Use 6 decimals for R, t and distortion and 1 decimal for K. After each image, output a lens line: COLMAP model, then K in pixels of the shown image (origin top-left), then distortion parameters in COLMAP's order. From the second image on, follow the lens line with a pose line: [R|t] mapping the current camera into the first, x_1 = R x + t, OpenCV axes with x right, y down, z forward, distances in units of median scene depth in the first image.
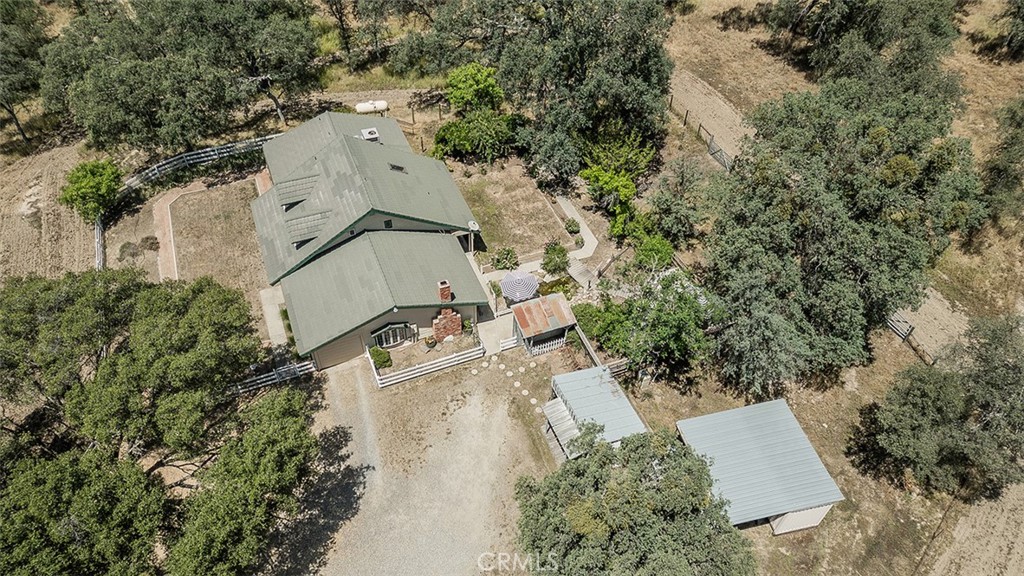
lens RADIAL K [[710.5, 0, 509.4], [0, 710.5, 292.4], [0, 0, 1]] dist [0.074642, -0.045359]
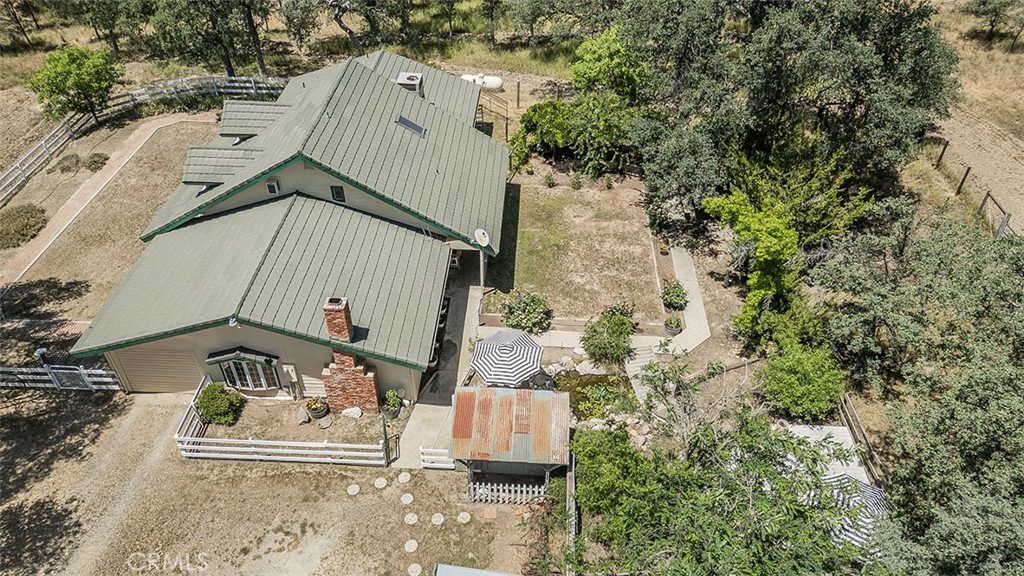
lens RADIAL K [[710.5, 0, 507.5], [0, 710.5, 287.0], [0, 0, 1]] dist [0.074642, -0.045359]
pose [[0.907239, 0.263587, -0.327781, 0.158947], [-0.303614, 0.949708, -0.076636, -0.017994], [0.291096, 0.169045, 0.941640, 0.456632]]
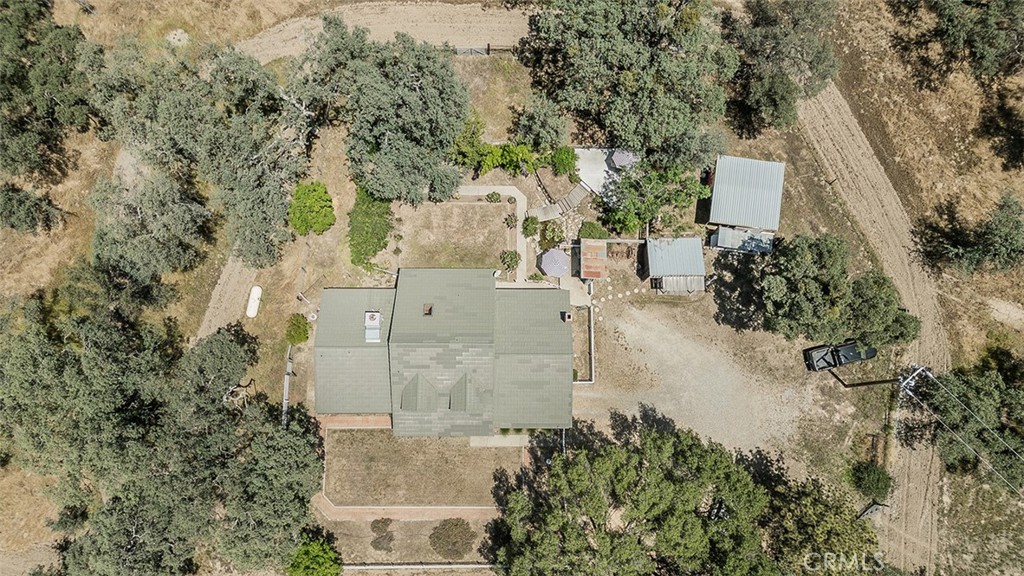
lens RADIAL K [[710.5, 0, 508.9], [0, 710.5, 285.9], [0, 0, 1]] dist [0.074642, -0.045359]
pose [[0.374392, -0.908681, 0.184740, -0.284766], [0.679463, 0.404413, 0.612193, -0.811072], [-0.630999, -0.103676, 0.768825, 0.010229]]
